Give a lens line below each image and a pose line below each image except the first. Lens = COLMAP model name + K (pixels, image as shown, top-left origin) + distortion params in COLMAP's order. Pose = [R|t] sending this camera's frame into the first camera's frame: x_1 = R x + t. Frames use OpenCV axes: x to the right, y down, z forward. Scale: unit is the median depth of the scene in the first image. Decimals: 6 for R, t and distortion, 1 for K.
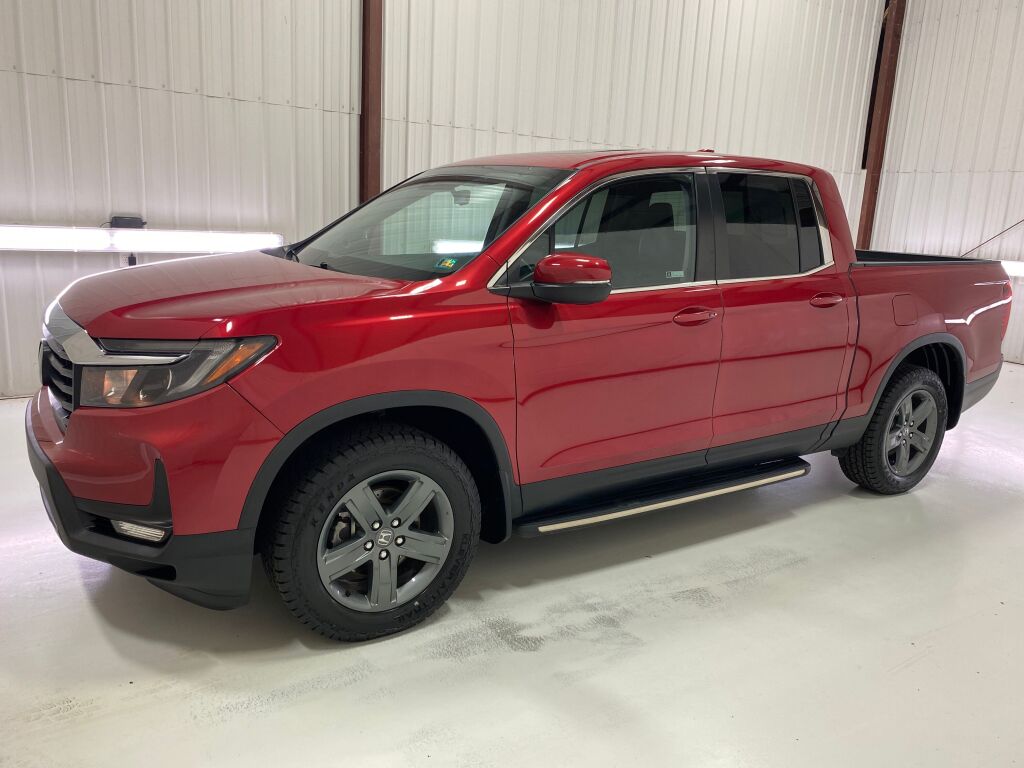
lens RADIAL K [[781.5, 0, 508.5], [0, 781.5, 381.0], [0, 0, 1]] dist [0.021909, -0.005405]
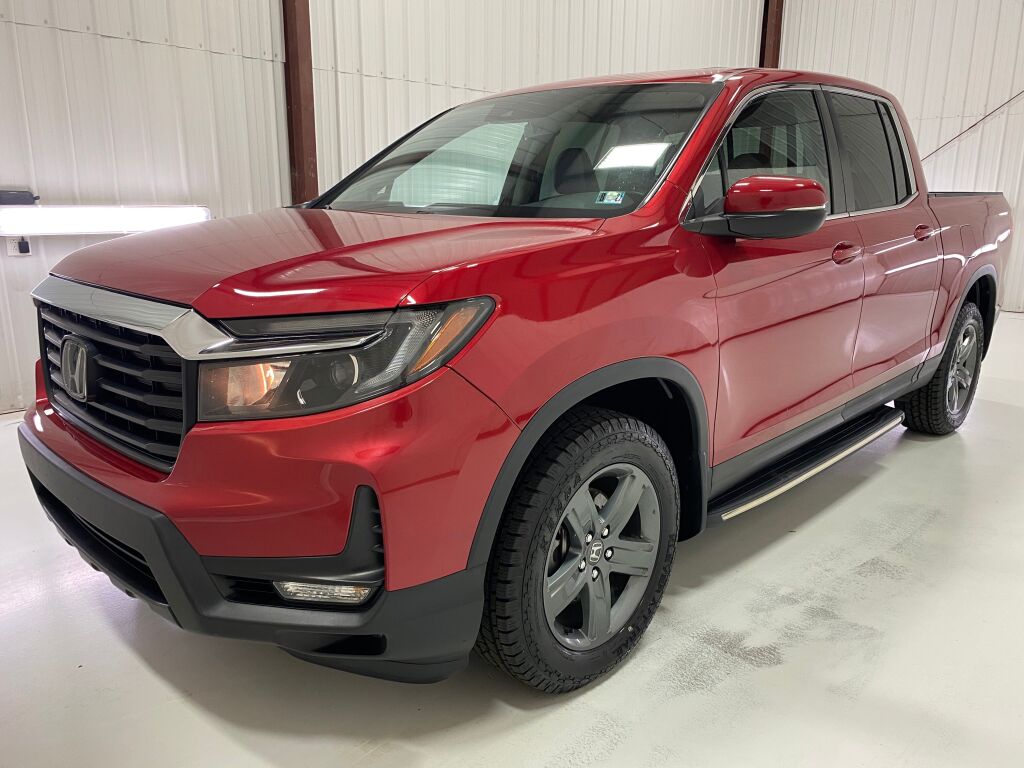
lens RADIAL K [[790.0, 0, 514.3], [0, 790.0, 379.6], [0, 0, 1]] dist [0.019407, -0.005099]
pose [[0.973717, -0.093715, 0.207589, -0.325504], [0.089410, 0.995542, 0.030046, -0.001080], [-0.209480, -0.010696, 0.977755, 0.212391]]
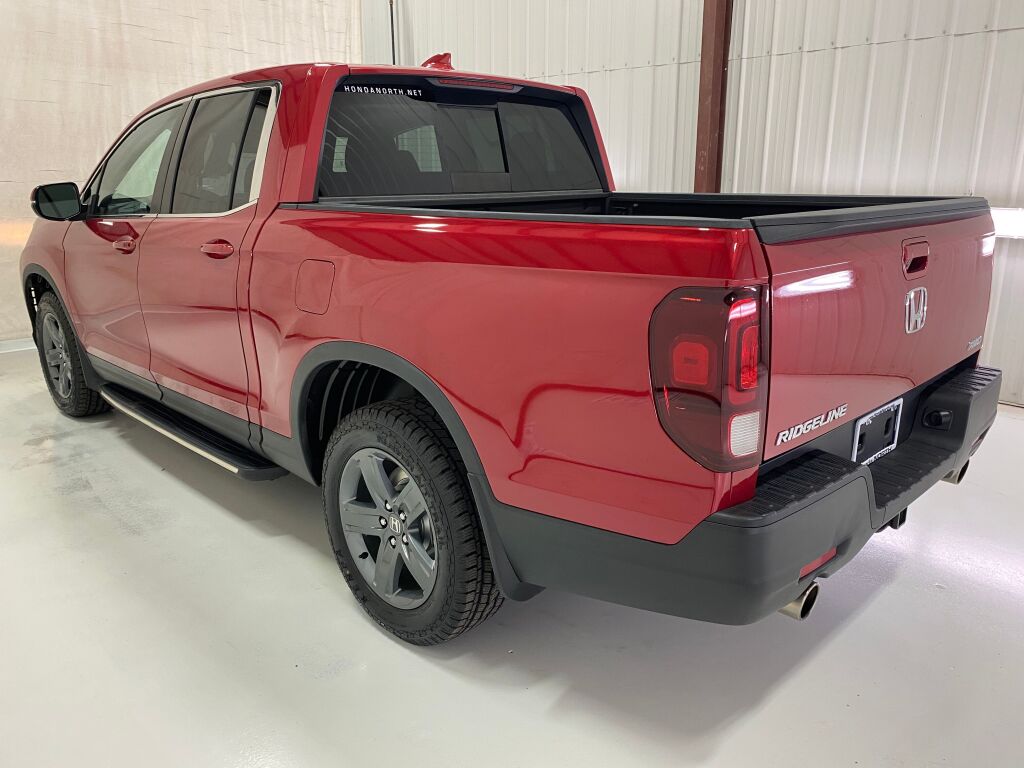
lens RADIAL K [[790.0, 0, 514.3], [0, 790.0, 379.6], [0, 0, 1]] dist [0.019407, -0.005099]
pose [[0.194534, 0.205296, -0.959172, 1.432719], [-0.202579, 0.965180, 0.165496, -0.194416], [0.959749, 0.162113, 0.229349, 1.313660]]
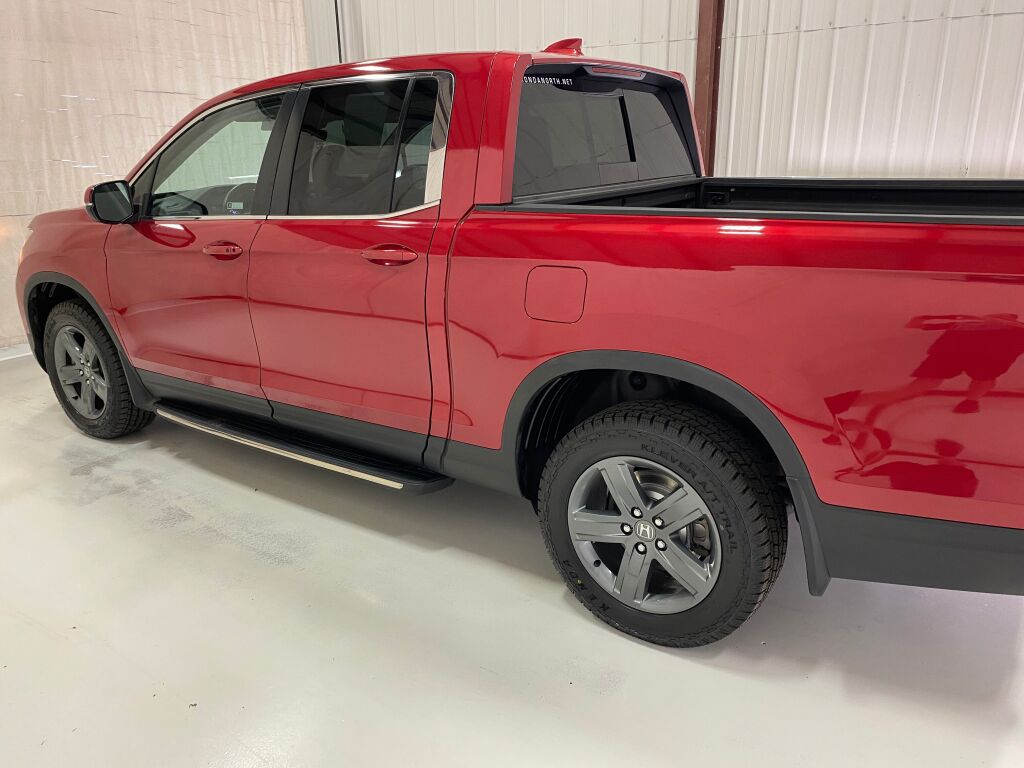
lens RADIAL K [[779.5, 0, 517.2], [0, 779.5, 394.1], [0, 0, 1]] dist [0.025845, -0.015439]
pose [[0.368425, 0.236598, -0.899046, 1.303192], [-0.168537, 0.968046, 0.185691, -0.154424], [0.914253, 0.083110, 0.396528, 0.986485]]
